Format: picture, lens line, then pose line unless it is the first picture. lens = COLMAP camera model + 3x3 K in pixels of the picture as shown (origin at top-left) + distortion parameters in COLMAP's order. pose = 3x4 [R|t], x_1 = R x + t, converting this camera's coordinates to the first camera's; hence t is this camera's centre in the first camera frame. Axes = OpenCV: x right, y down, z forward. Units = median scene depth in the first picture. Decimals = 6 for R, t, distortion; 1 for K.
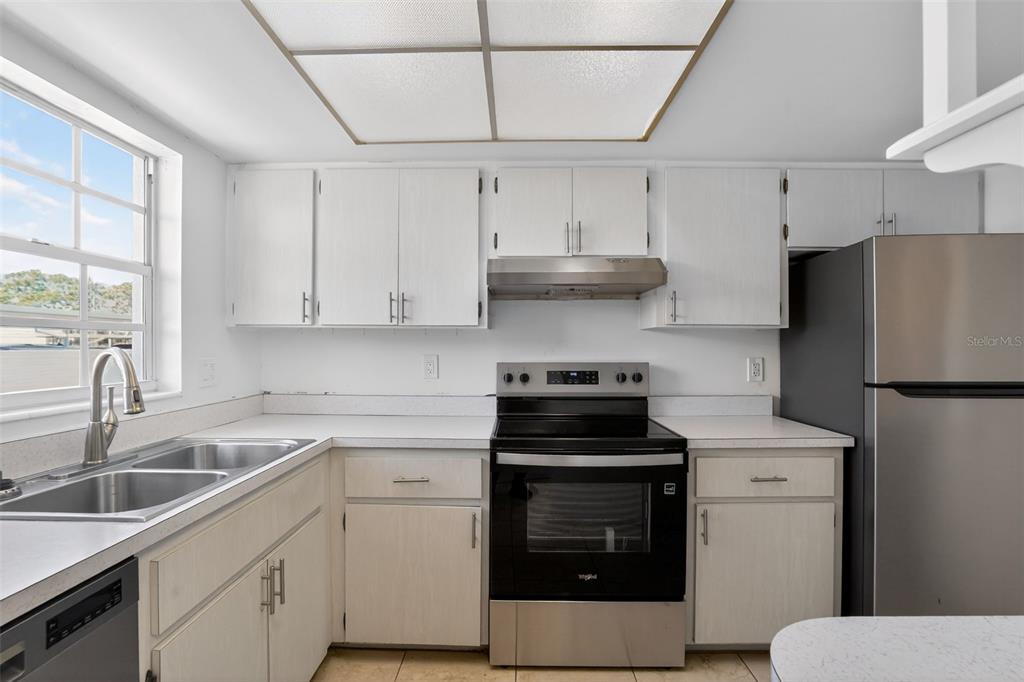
lens RADIAL K [[480.1, 0, 510.7], [0, 480.1, 367.3], [0, 0, 1]] dist [-0.059017, 0.023899]
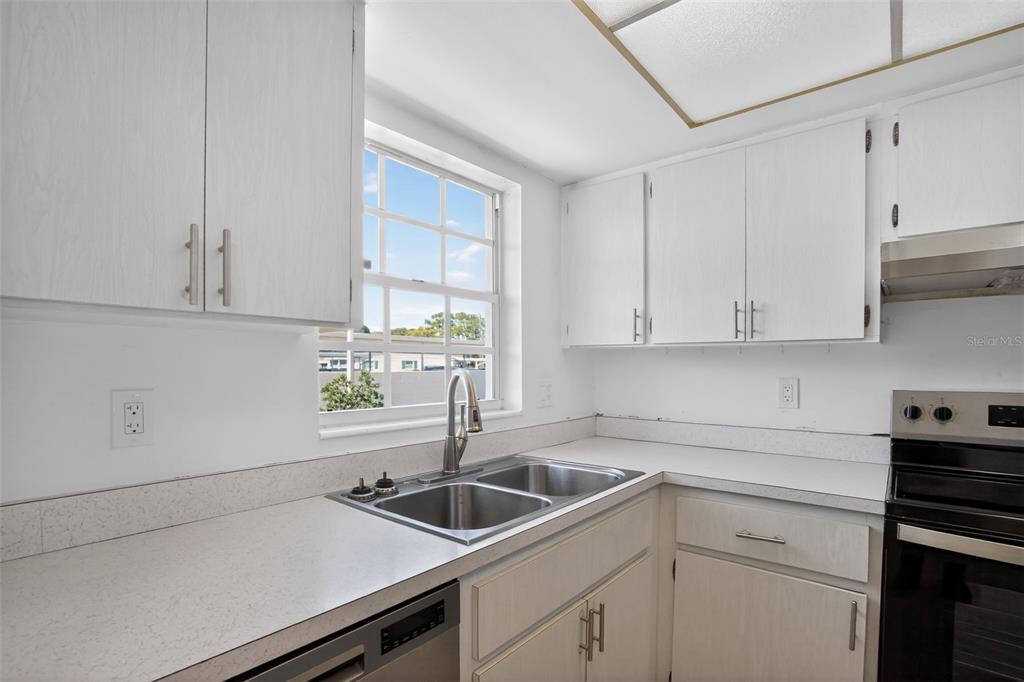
lens RADIAL K [[480.1, 0, 510.7], [0, 480.1, 367.3], [0, 0, 1]] dist [-0.059017, 0.023899]
pose [[0.776232, -0.002921, -0.630441, -0.042332], [-0.024384, 0.999102, -0.034653, -0.007663], [0.629976, 0.042271, 0.775464, 0.143424]]
